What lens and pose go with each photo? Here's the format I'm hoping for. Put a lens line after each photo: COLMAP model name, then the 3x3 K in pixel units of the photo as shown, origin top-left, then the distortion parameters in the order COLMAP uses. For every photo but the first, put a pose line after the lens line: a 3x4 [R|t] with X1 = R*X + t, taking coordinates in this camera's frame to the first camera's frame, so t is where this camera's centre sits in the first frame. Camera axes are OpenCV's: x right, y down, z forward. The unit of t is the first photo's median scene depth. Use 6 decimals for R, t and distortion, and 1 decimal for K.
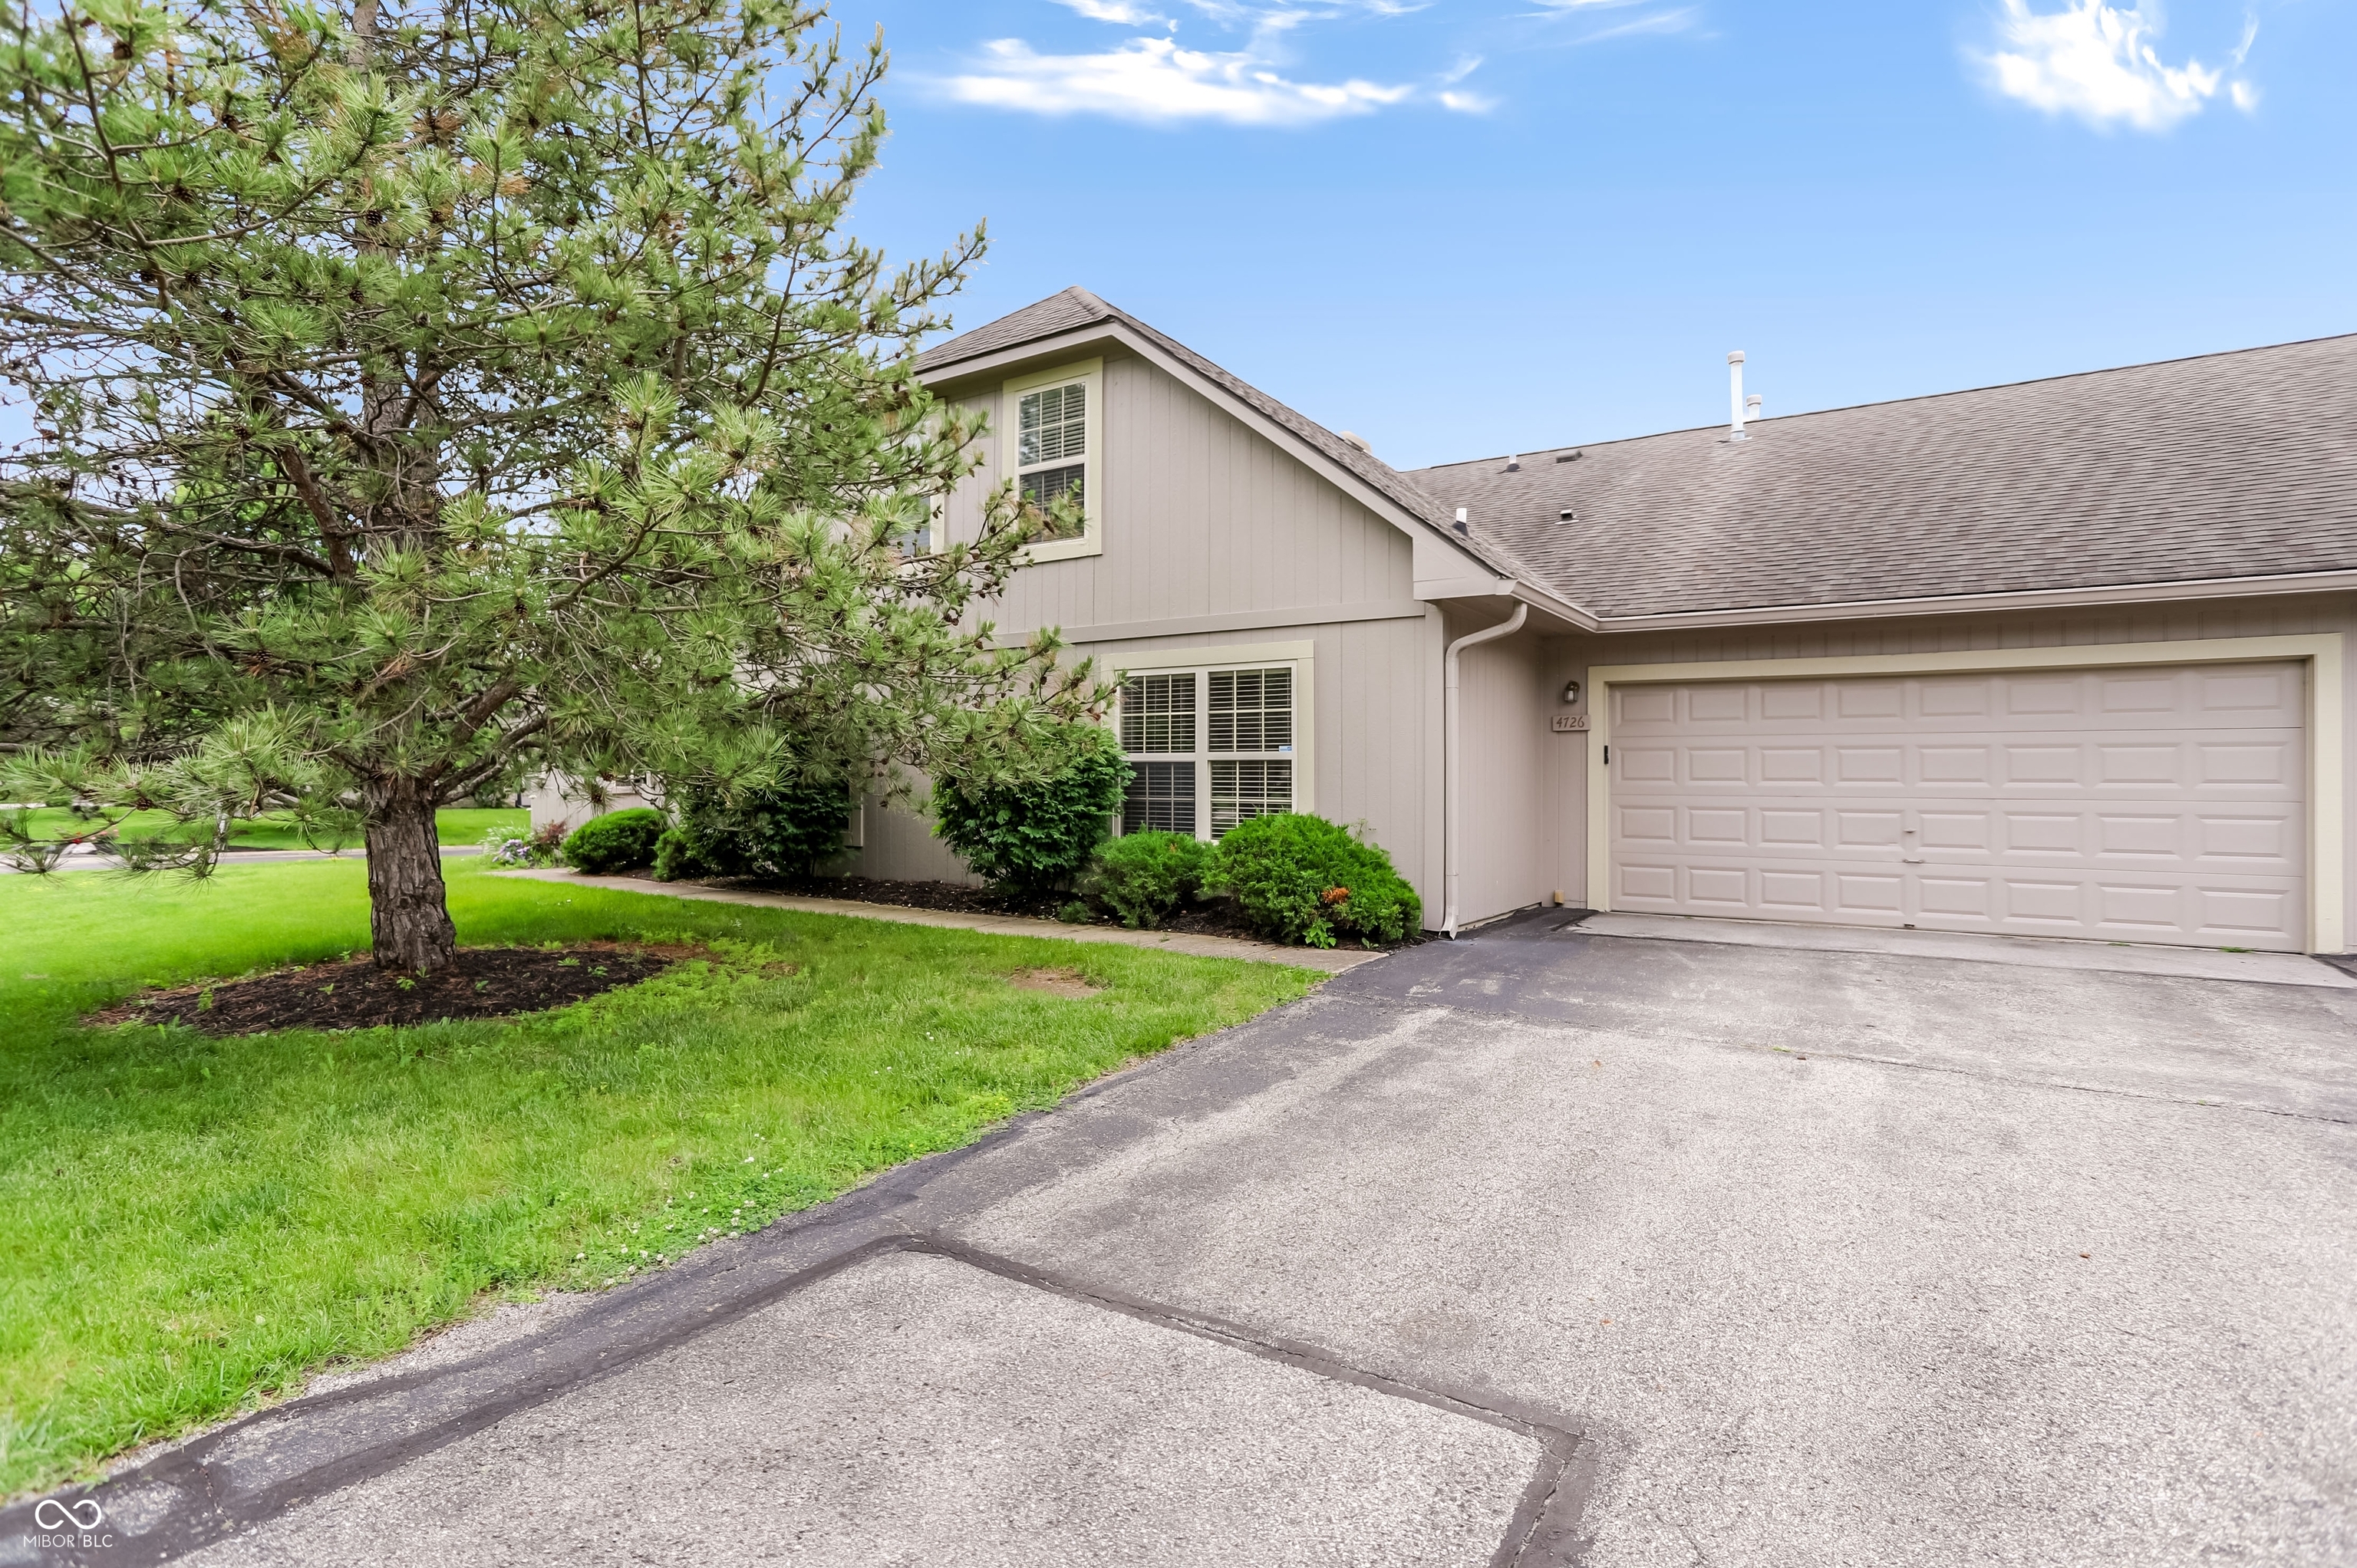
lens RADIAL K [[1158.3, 0, 1171.7], [0, 1158.3, 800.0], [0, 0, 1]] dist [-0.017923, -0.000205]
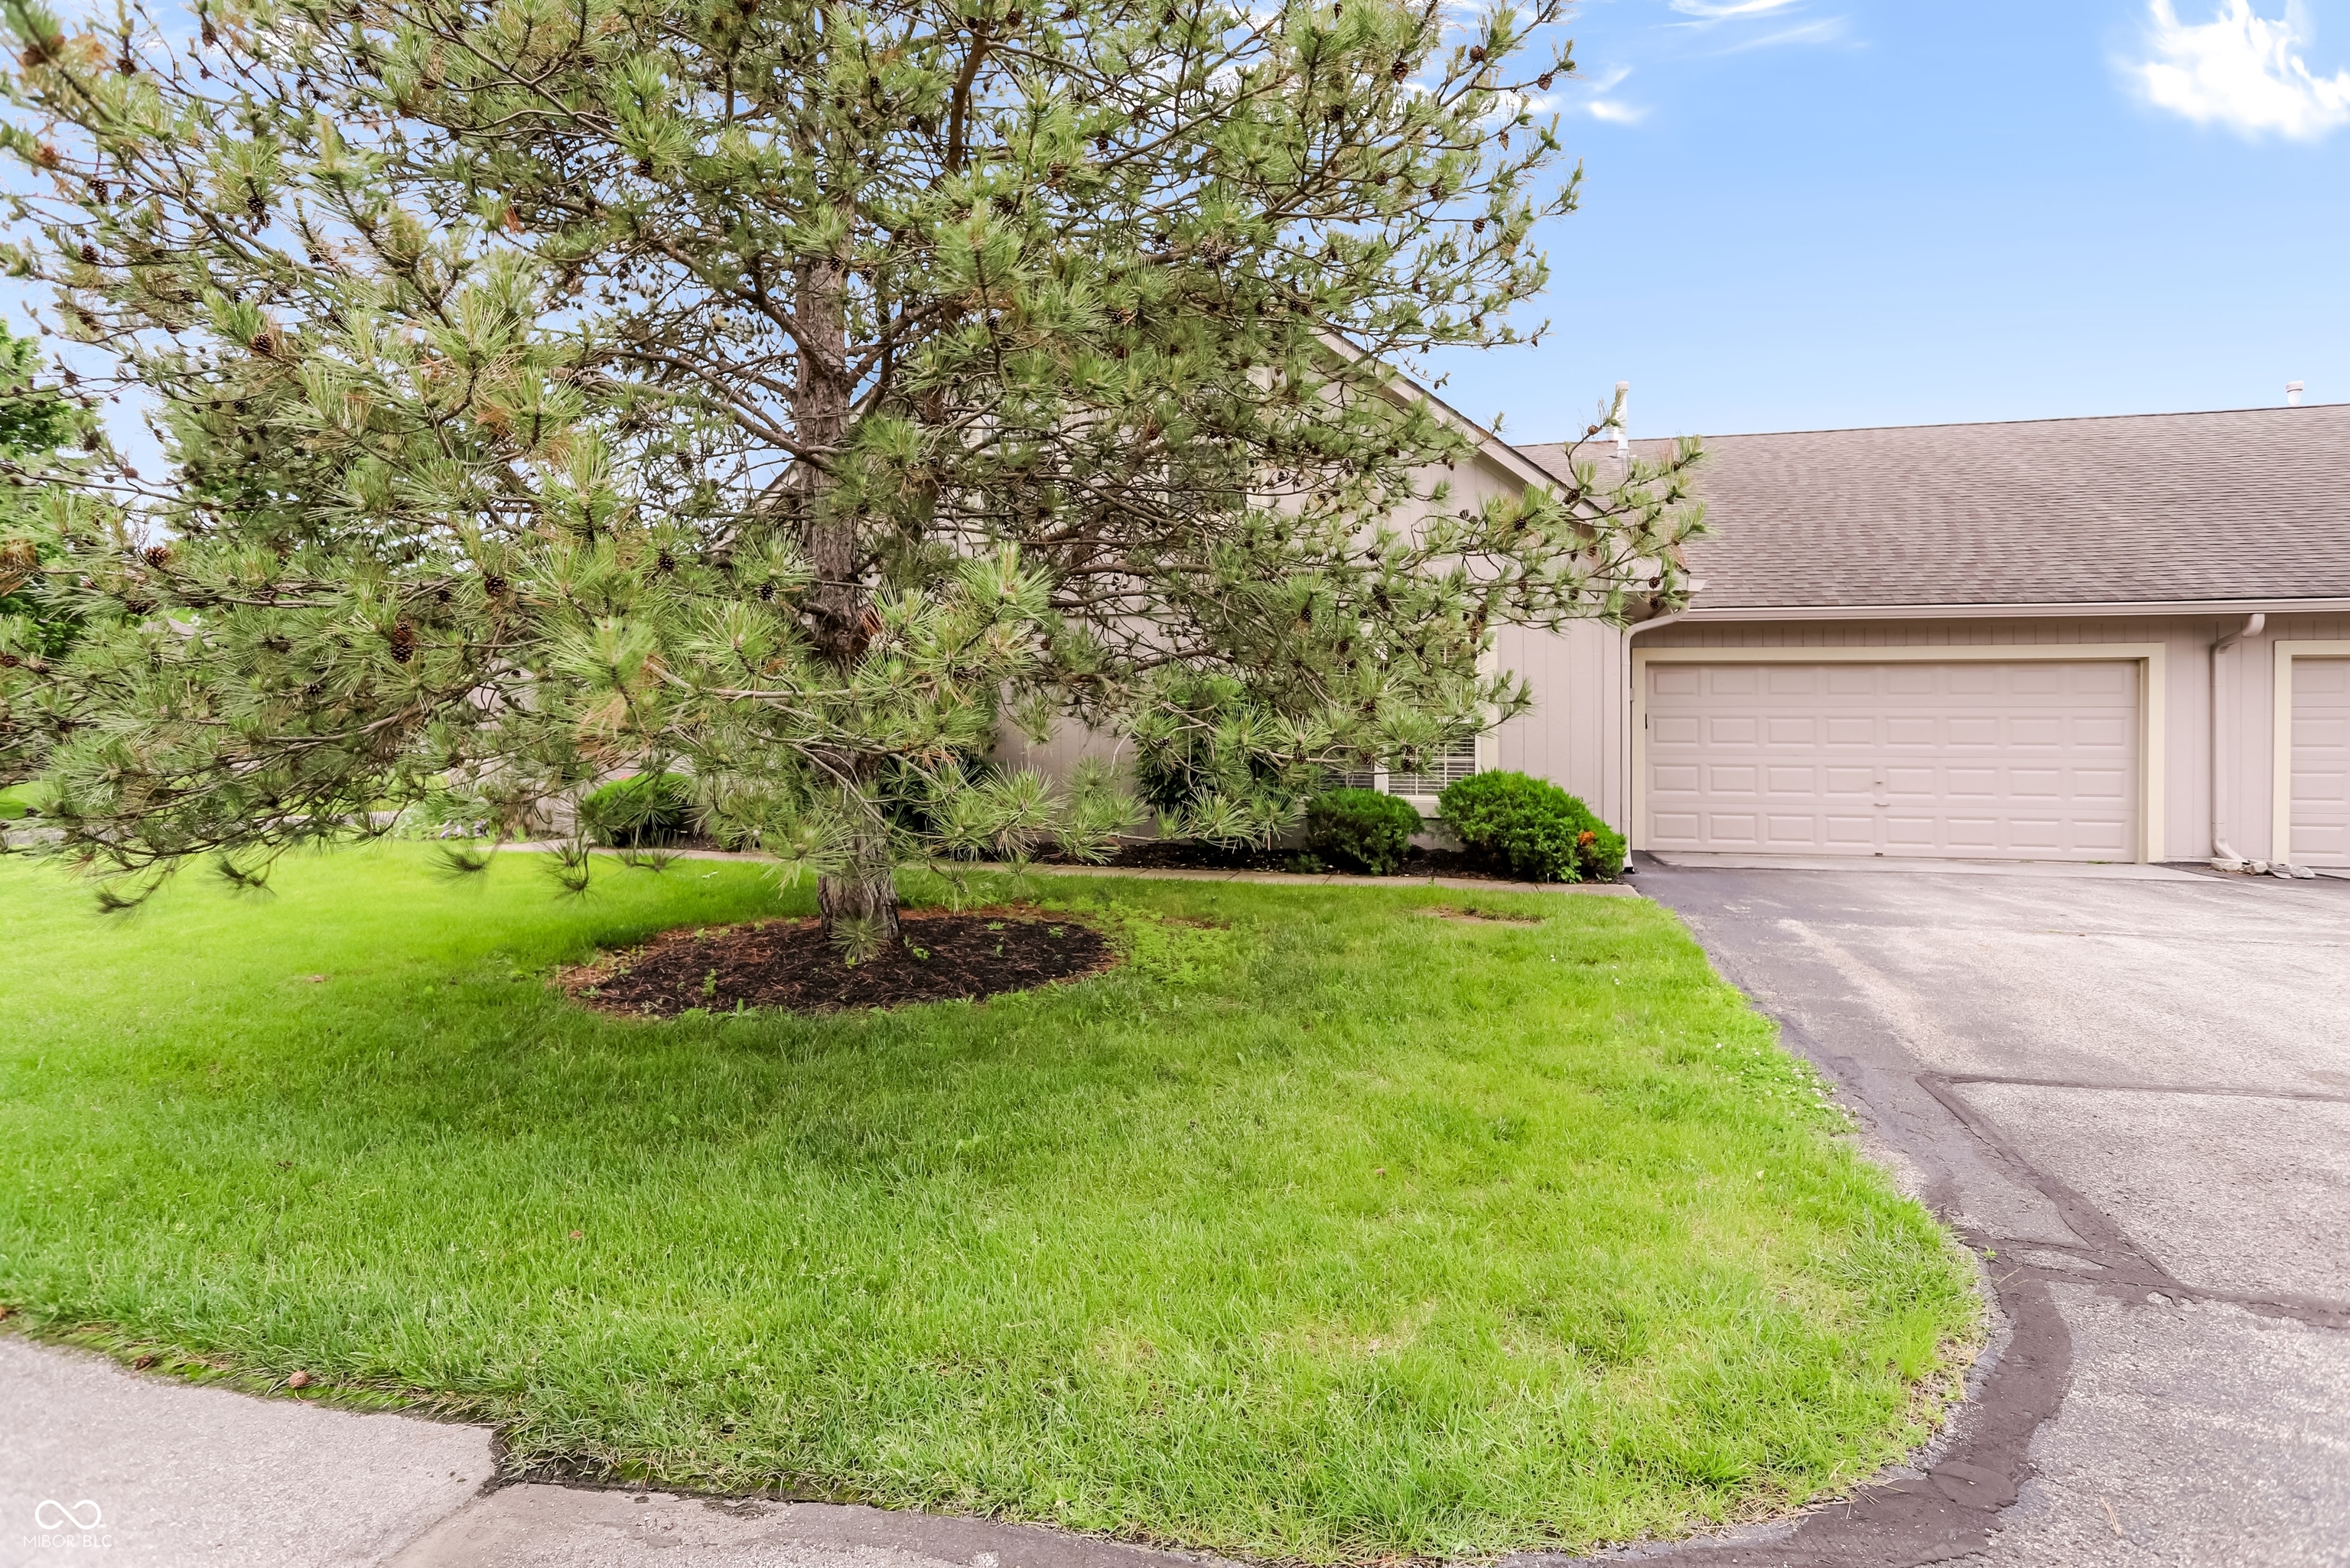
lens RADIAL K [[1197.0, 0, 1175.0], [0, 1197.0, 784.0], [0, 0, 1]] dist [-0.002120, -0.000320]
pose [[0.936100, -0.007579, 0.351652, -0.674338], [0.001931, 0.999864, 0.016408, 0.006400], [-0.351729, -0.014681, 0.935987, 0.008826]]
